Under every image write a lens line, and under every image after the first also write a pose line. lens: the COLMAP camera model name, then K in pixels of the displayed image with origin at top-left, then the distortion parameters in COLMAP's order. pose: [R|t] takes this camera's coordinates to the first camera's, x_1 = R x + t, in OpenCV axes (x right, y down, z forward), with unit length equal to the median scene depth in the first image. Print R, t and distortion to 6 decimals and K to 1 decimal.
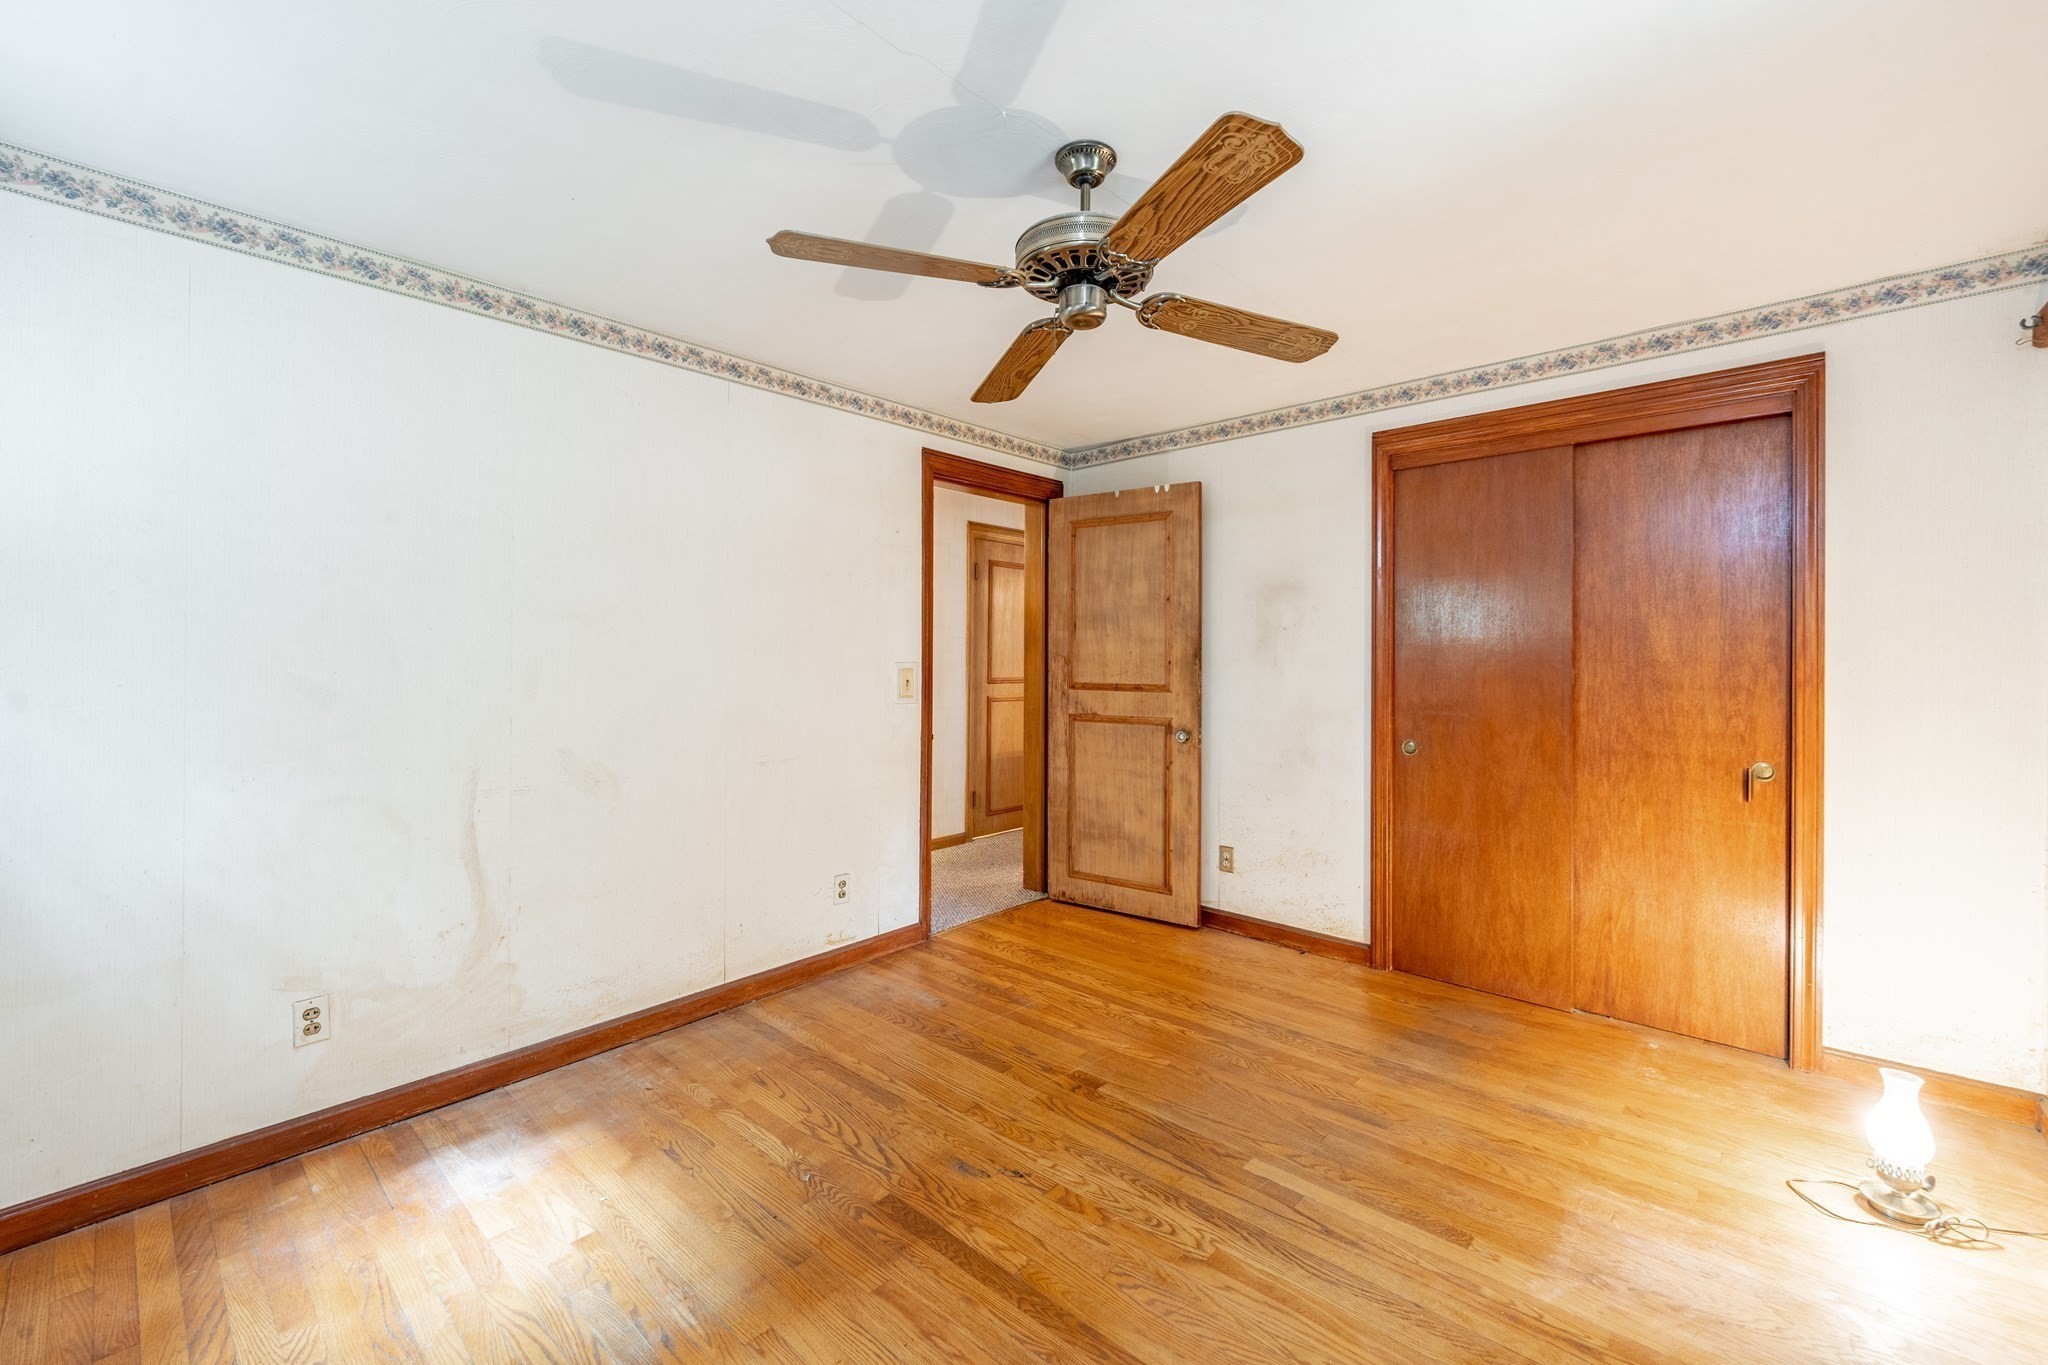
lens RADIAL K [[832.6, 0, 1023.7], [0, 832.6, 648.1], [0, 0, 1]] dist [0.002266, 0.000447]
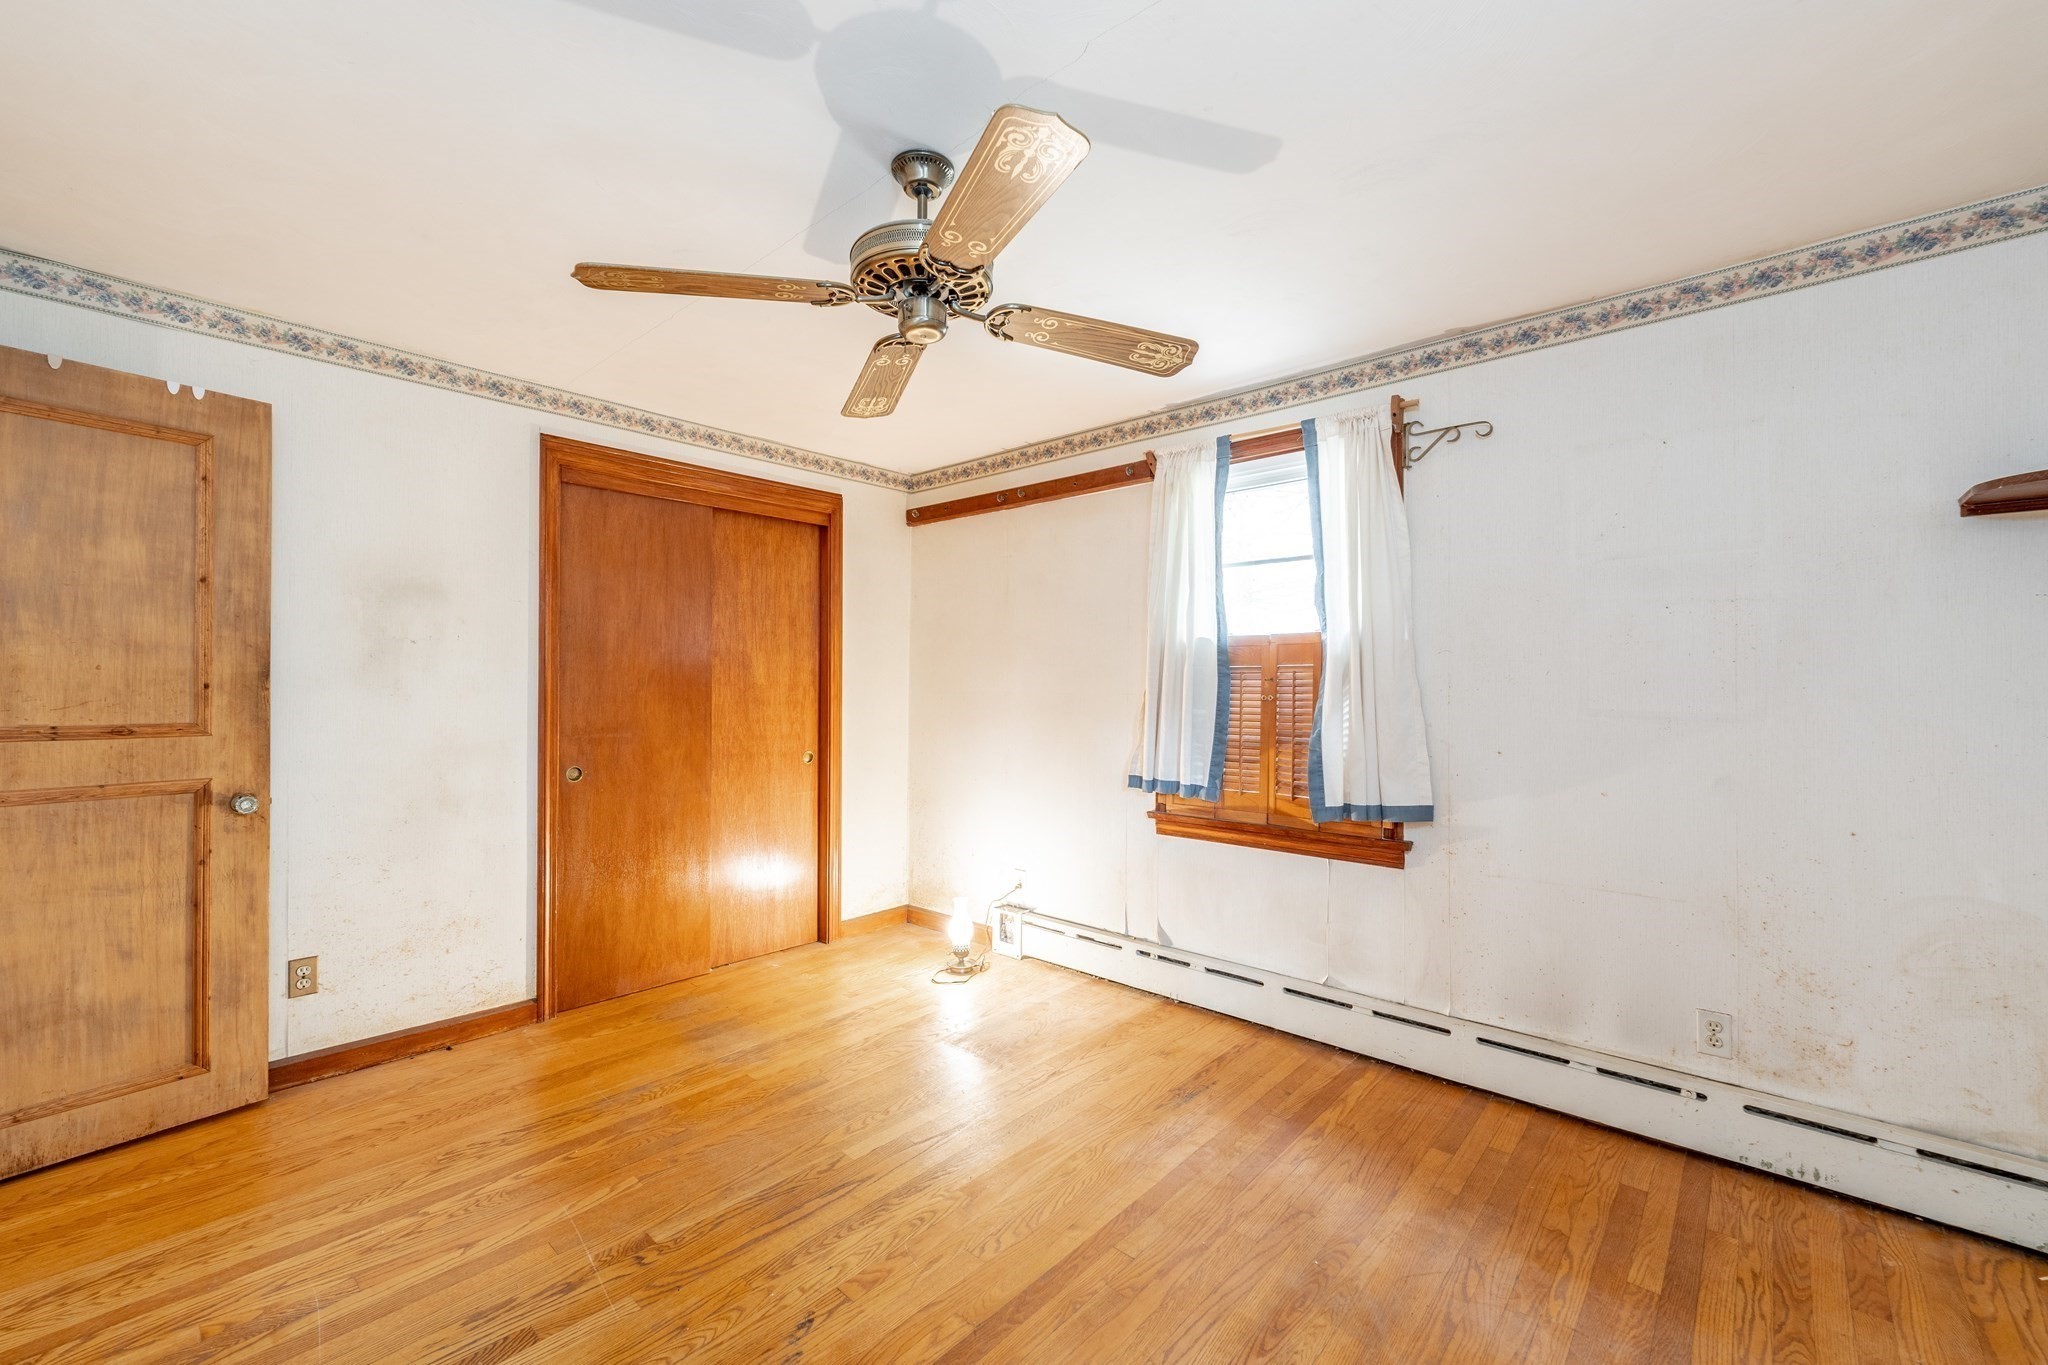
lens RADIAL K [[827.1, 0, 1014.4], [0, 827.1, 672.5], [0, 0, 1]] dist [0.000476, -0.000014]
pose [[0.011292, 0.015184, 0.999821, -0.485821], [-0.017270, 0.999739, -0.014988, 0.007544], [-0.999787, -0.017098, 0.011551, 0.479681]]
